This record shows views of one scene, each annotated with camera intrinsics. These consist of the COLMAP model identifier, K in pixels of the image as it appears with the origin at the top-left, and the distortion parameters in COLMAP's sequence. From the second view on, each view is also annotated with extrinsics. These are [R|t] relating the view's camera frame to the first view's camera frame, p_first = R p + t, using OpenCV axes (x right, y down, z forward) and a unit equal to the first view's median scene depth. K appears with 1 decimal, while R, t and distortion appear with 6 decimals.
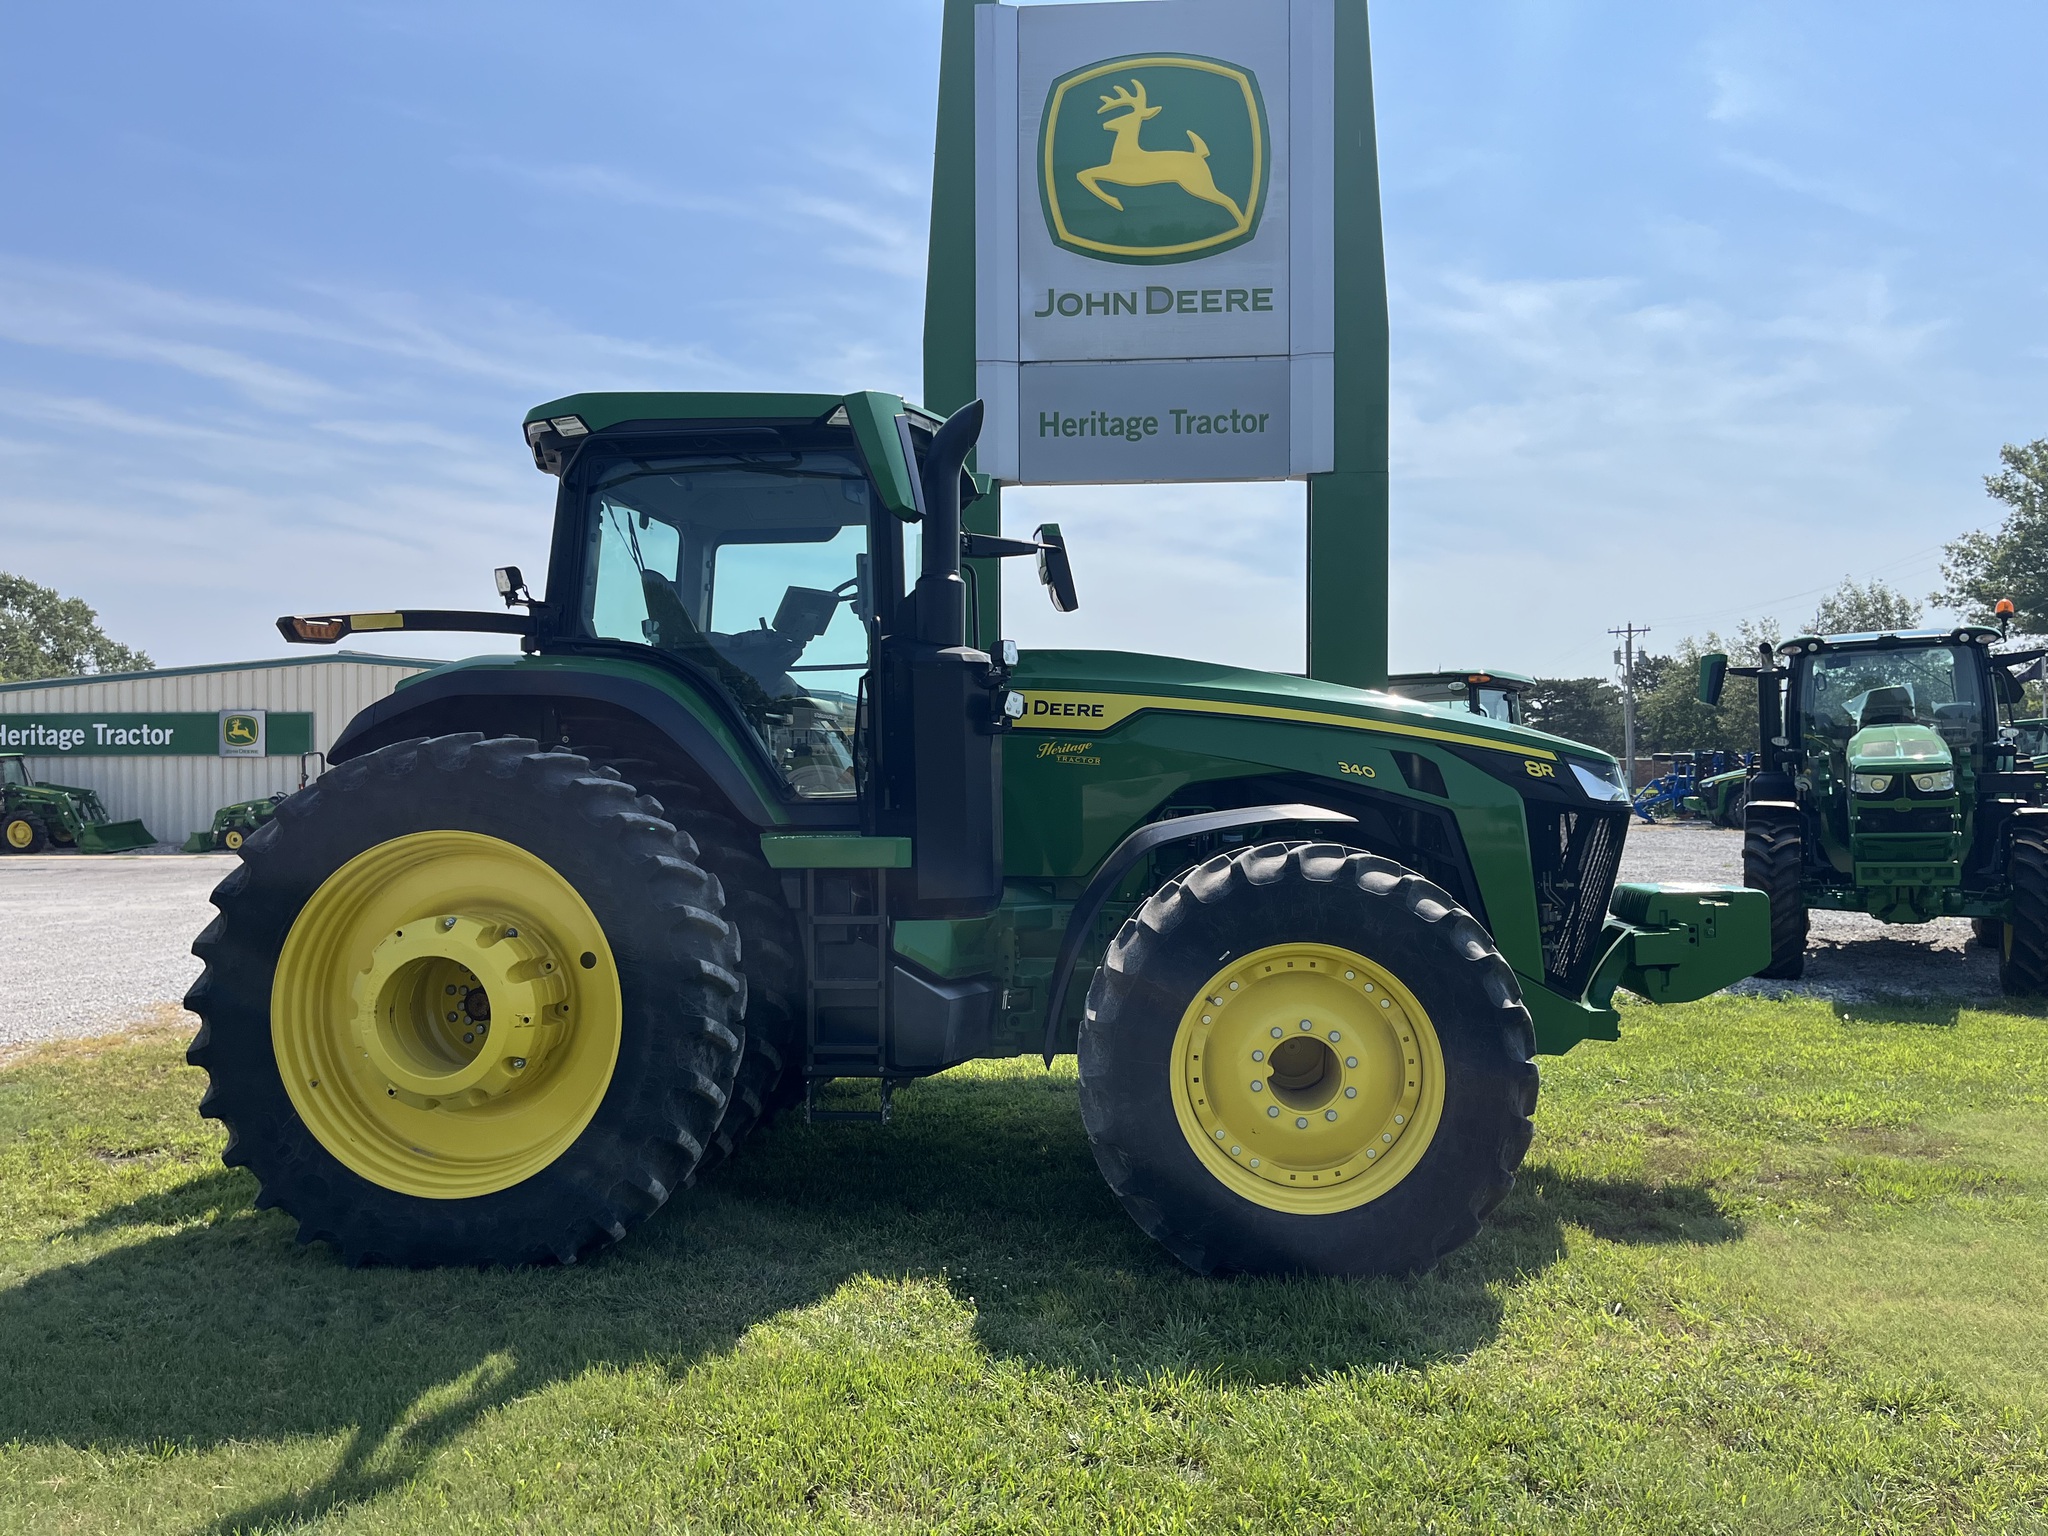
lens RADIAL K [[1547.3, 0, 1024.5], [0, 1547.3, 772.1], [0, 0, 1]] dist [0.069943, -0.090944]
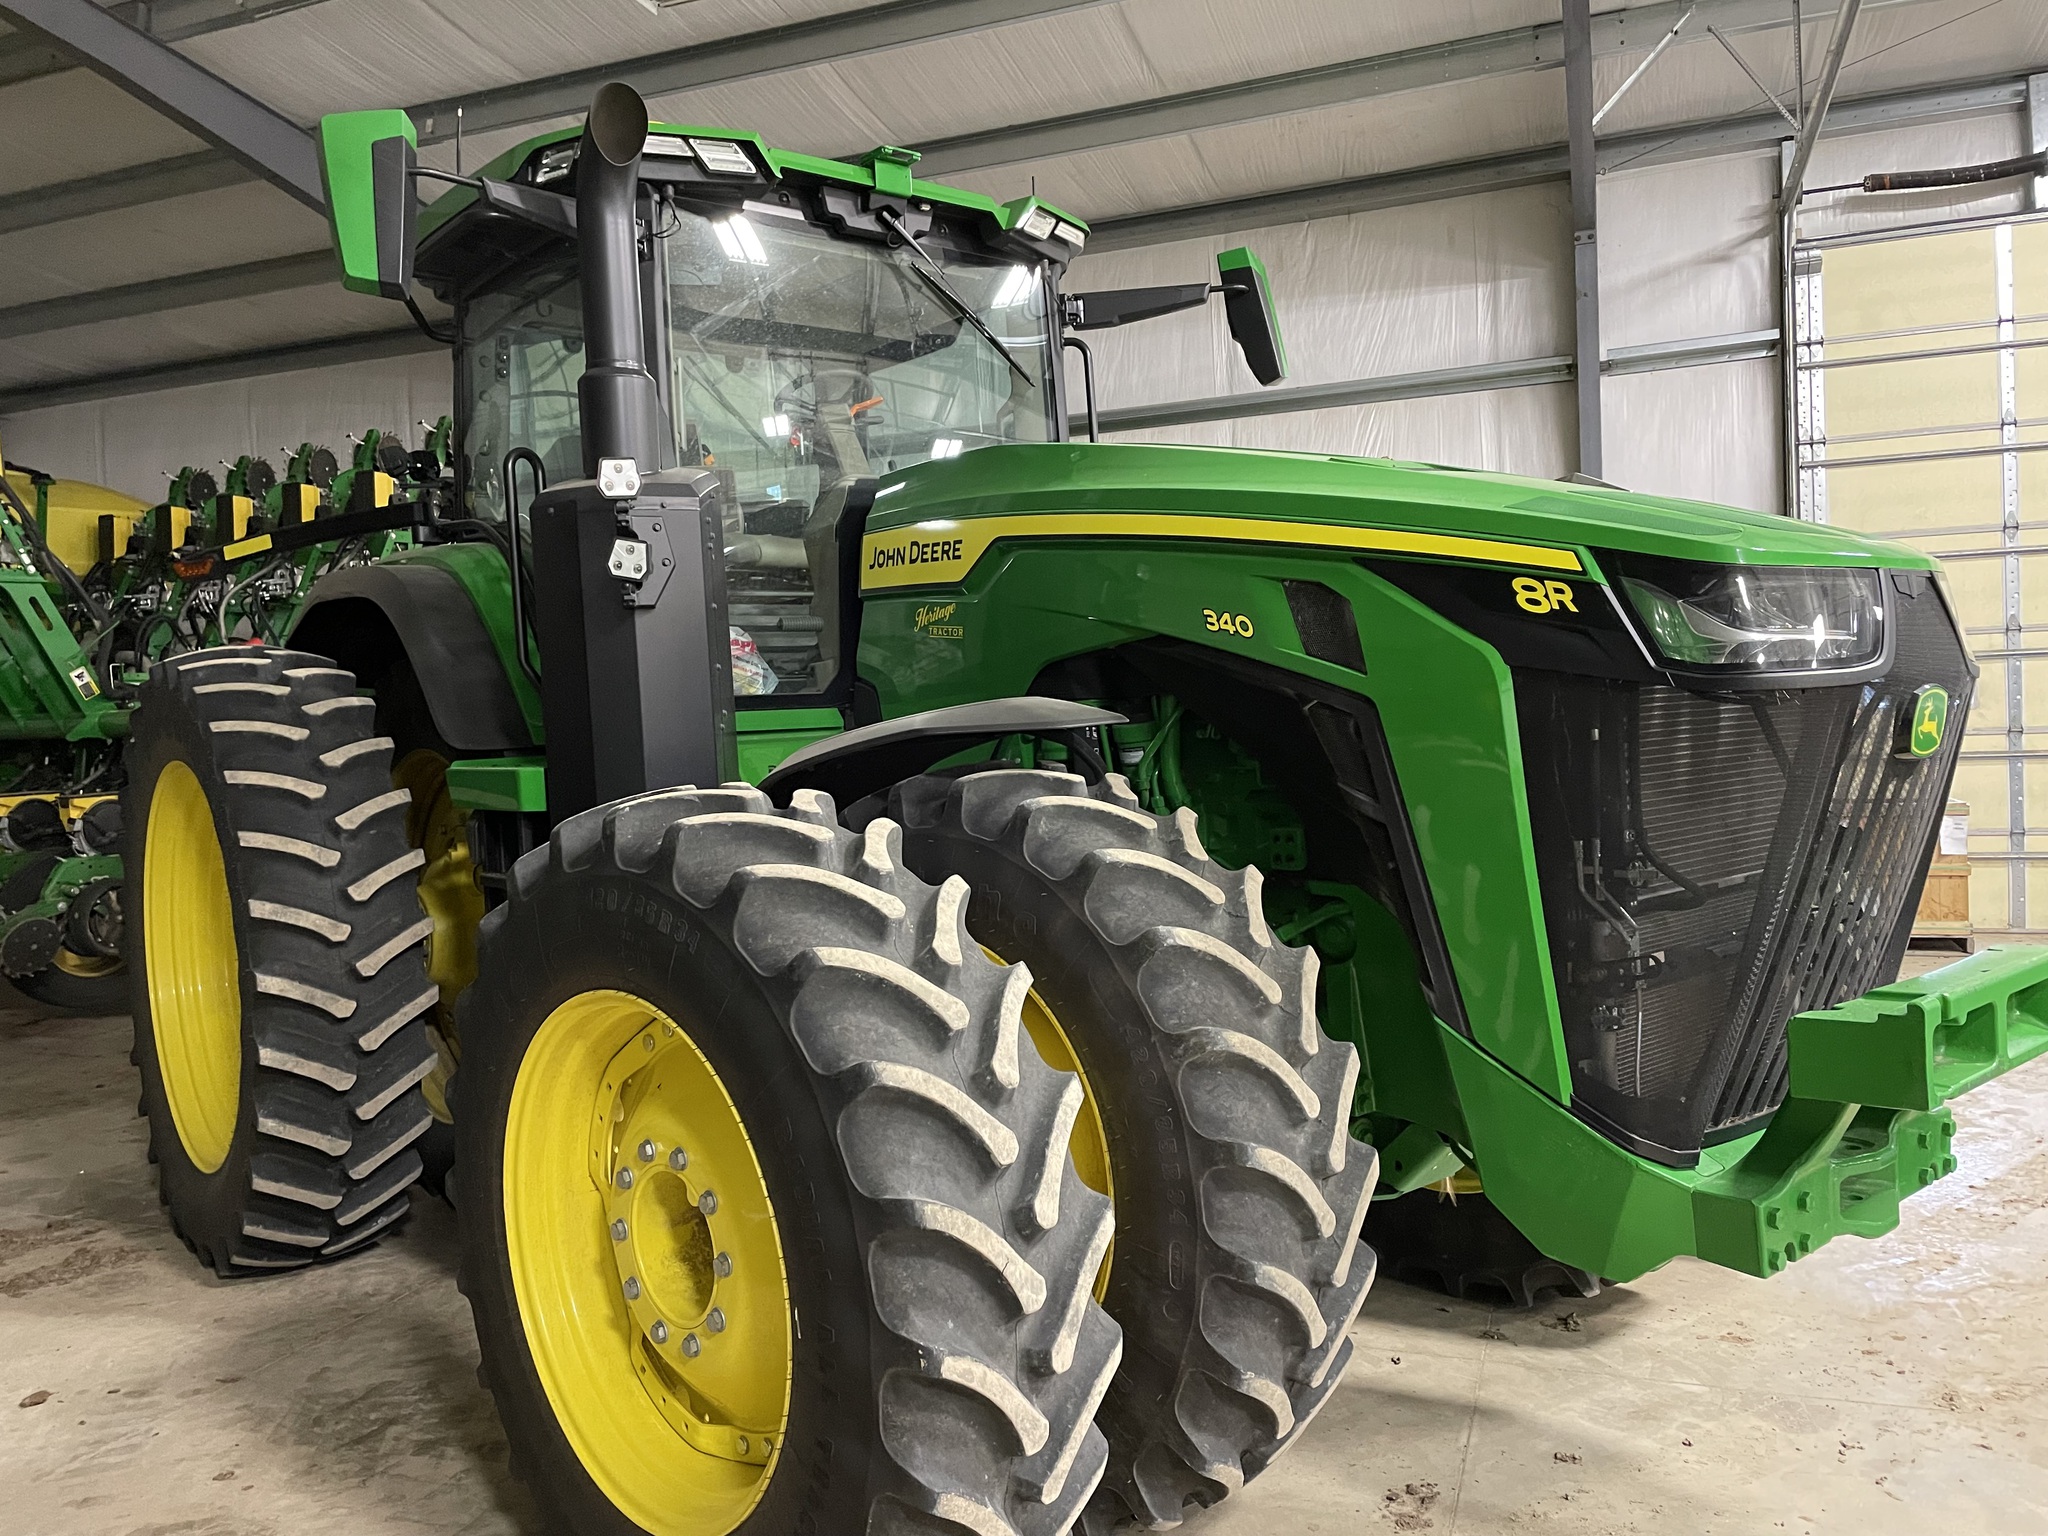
lens RADIAL K [[1547.3, 0, 1096.8], [0, 1547.3, 730.2], [0, 0, 1]] dist [0.069943, -0.090944]
pose [[0.758288, -0.016807, -0.651703, 0.483550], [0.058856, 0.997350, 0.042760, 0.008589], [0.649258, -0.070781, 0.757268, 0.567614]]
